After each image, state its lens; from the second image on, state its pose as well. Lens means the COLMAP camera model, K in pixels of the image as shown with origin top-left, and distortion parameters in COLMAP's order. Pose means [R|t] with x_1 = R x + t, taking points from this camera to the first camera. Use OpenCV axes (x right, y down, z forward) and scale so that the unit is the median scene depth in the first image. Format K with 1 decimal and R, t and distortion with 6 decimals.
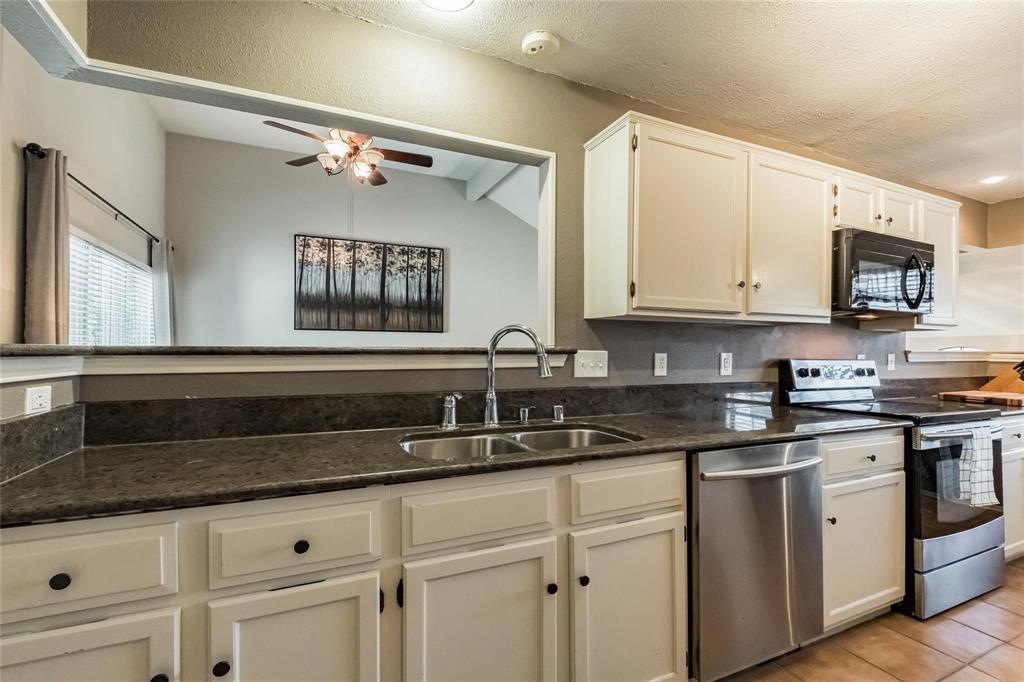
lens RADIAL K [[433.9, 0, 539.3], [0, 433.9, 353.6], [0, 0, 1]] dist [0.009843, -0.004026]
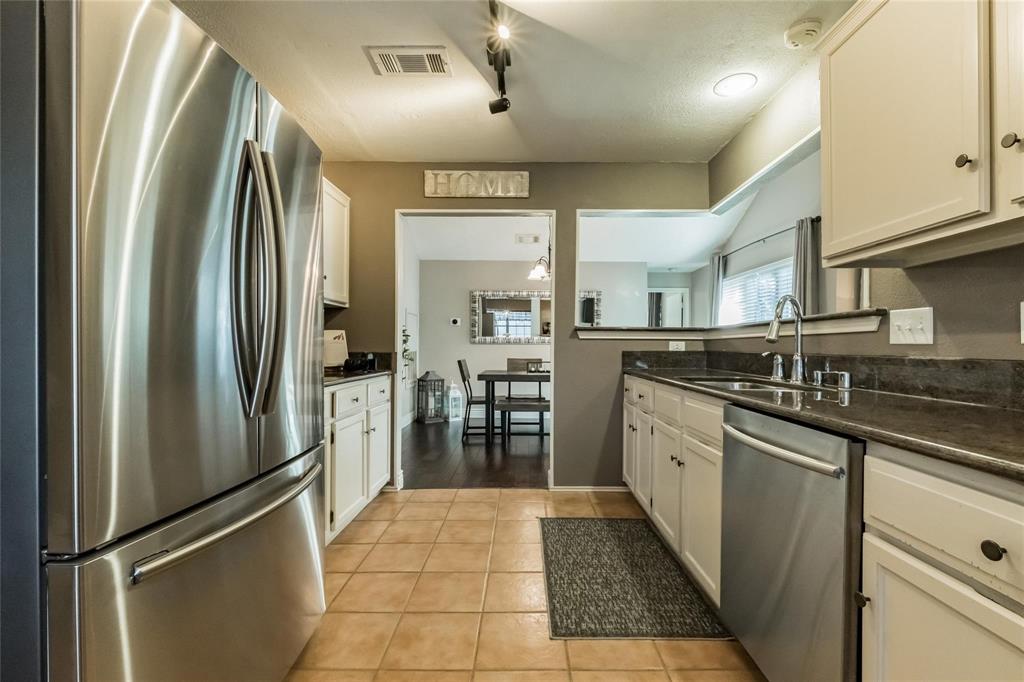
lens RADIAL K [[446.6, 0, 525.1], [0, 446.6, 344.3], [0, 0, 1]] dist [0.001471, -0.007395]
pose [[-0.409074, -0.007738, -0.912469, 0.954894], [-0.000408, 0.999965, -0.008297, 0.053846], [0.912501, -0.003022, -0.409063, 0.604621]]
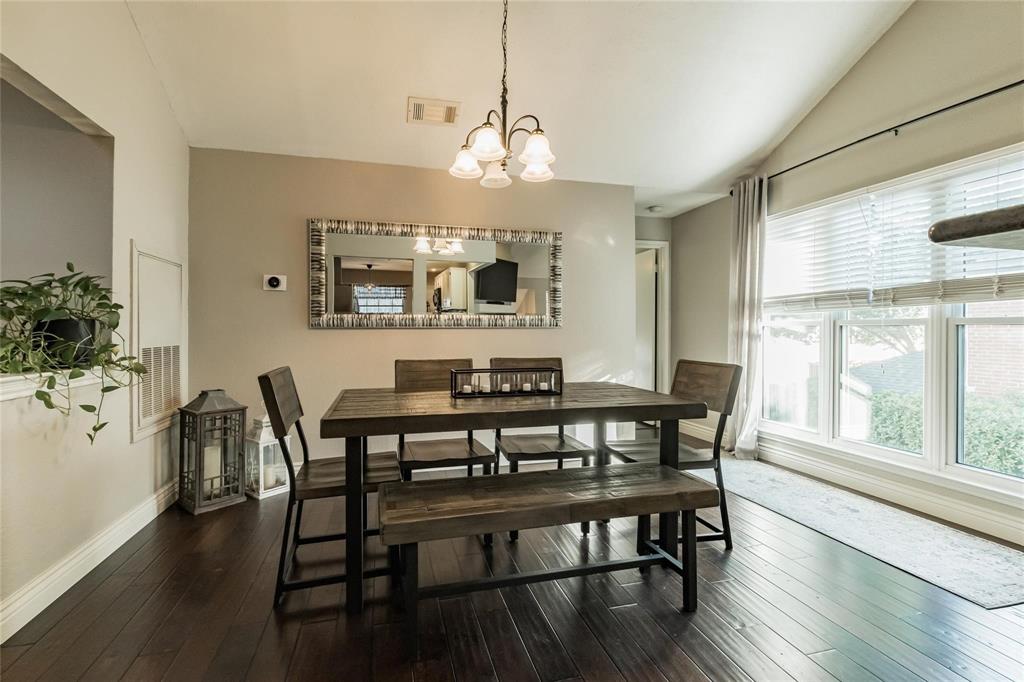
lens RADIAL K [[446.6, 0, 504.4], [0, 446.6, 331.4], [0, 0, 1]] dist [0.001471, -0.007395]
pose [[-0.156256, -0.003074, -0.987712, -0.213171], [0.007436, 0.999963, -0.004289, 0.047238], [0.987689, -0.008015, -0.156228, -0.057006]]
